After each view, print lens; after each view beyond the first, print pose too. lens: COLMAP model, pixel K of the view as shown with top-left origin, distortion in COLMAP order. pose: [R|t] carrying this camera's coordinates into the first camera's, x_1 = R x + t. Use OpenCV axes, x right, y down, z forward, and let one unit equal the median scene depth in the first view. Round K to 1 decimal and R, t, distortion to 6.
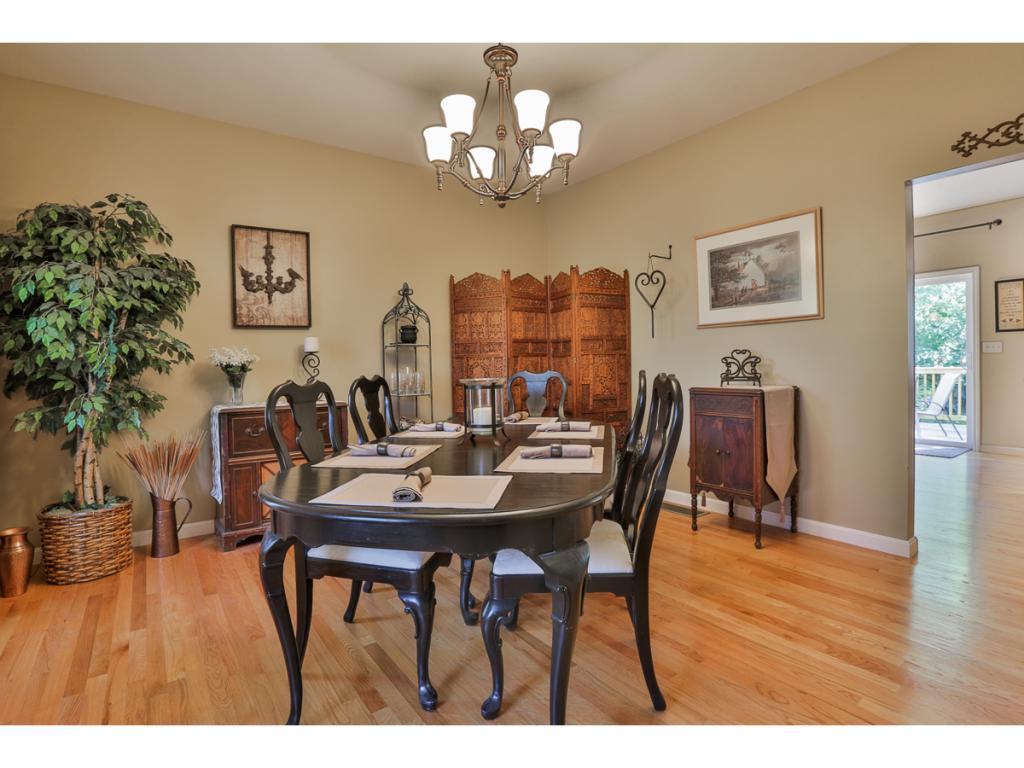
lens RADIAL K [[488.4, 0, 508.1], [0, 488.4, 373.9], [0, 0, 1]] dist [-0.035274, 0.010610]
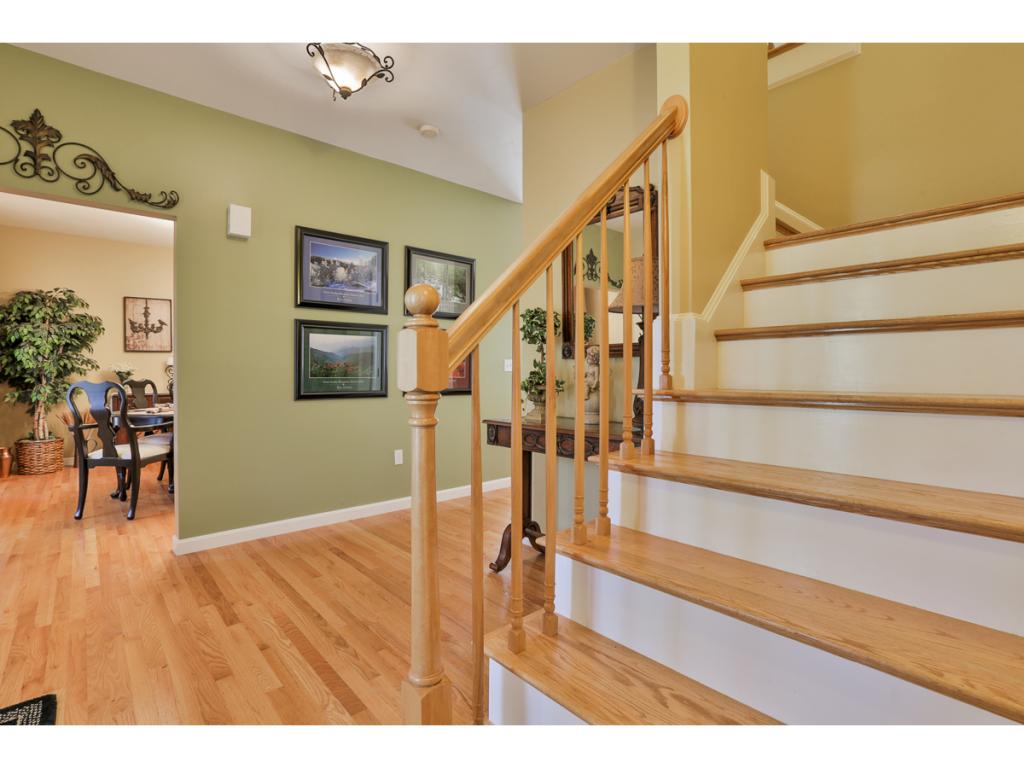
lens RADIAL K [[488.4, 0, 515.9], [0, 488.4, 380.4], [0, 0, 1]] dist [-0.035274, 0.010610]
pose [[0.996182, 0.016846, 0.085655, 0.956484], [-0.016433, 0.999850, -0.005530, 0.000746], [-0.085735, 0.004101, 0.996309, -1.191523]]
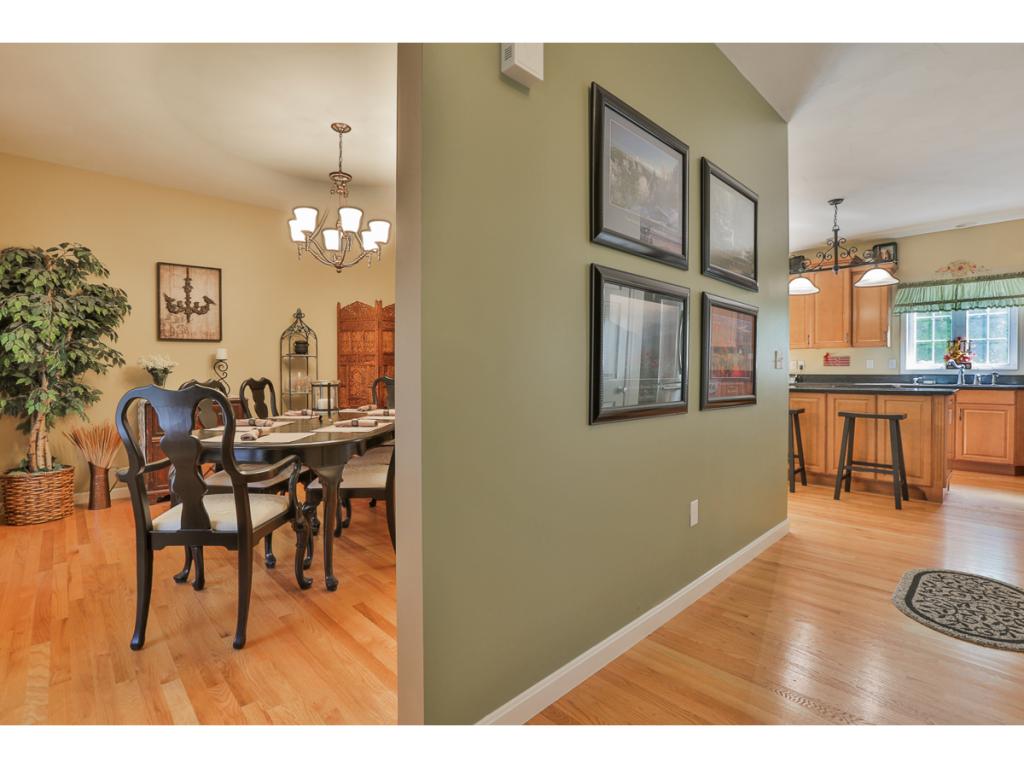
lens RADIAL K [[488.4, 0, 519.2], [0, 488.4, 379.4], [0, 0, 1]] dist [-0.035274, 0.010610]
pose [[0.992036, 0.015119, 0.125047, 0.301153], [-0.014576, 0.999880, -0.005259, 0.004769], [-0.125112, 0.003394, 0.992137, -0.514546]]
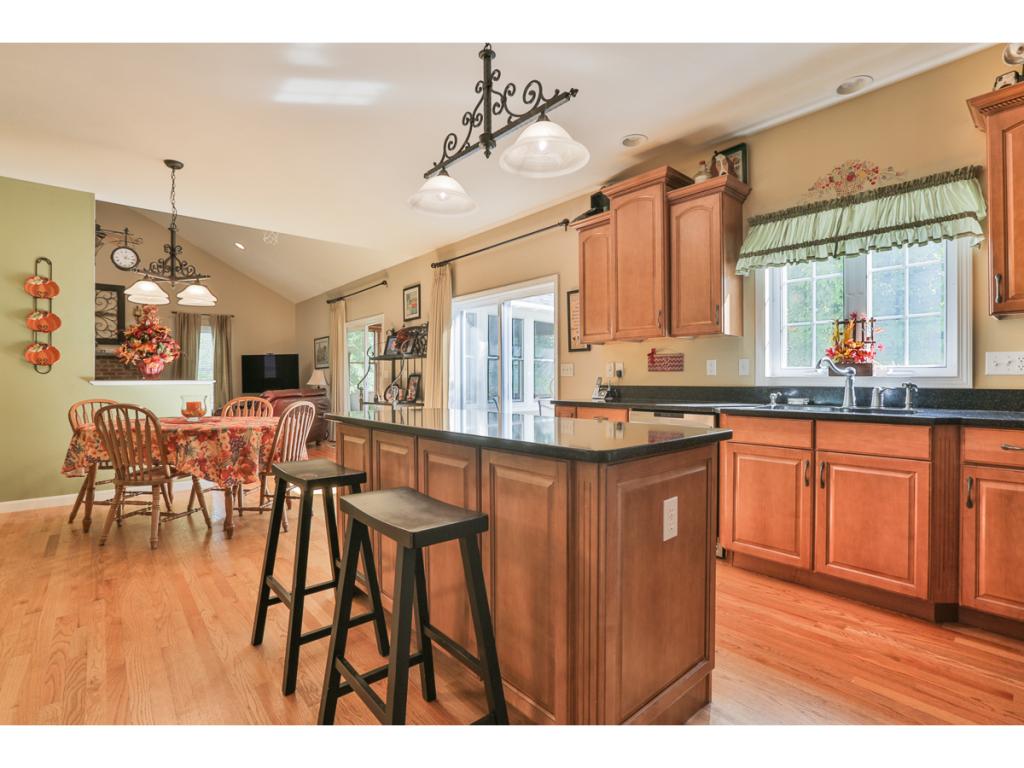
lens RADIAL K [[488.4, 0, 523.3], [0, 488.4, 383.6], [0, 0, 1]] dist [-0.035274, 0.010610]
pose [[0.996173, 0.015606, 0.085997, 1.902256], [-0.014622, 0.999820, -0.012057, -0.047940], [-0.086169, 0.010753, 0.996222, 0.469958]]
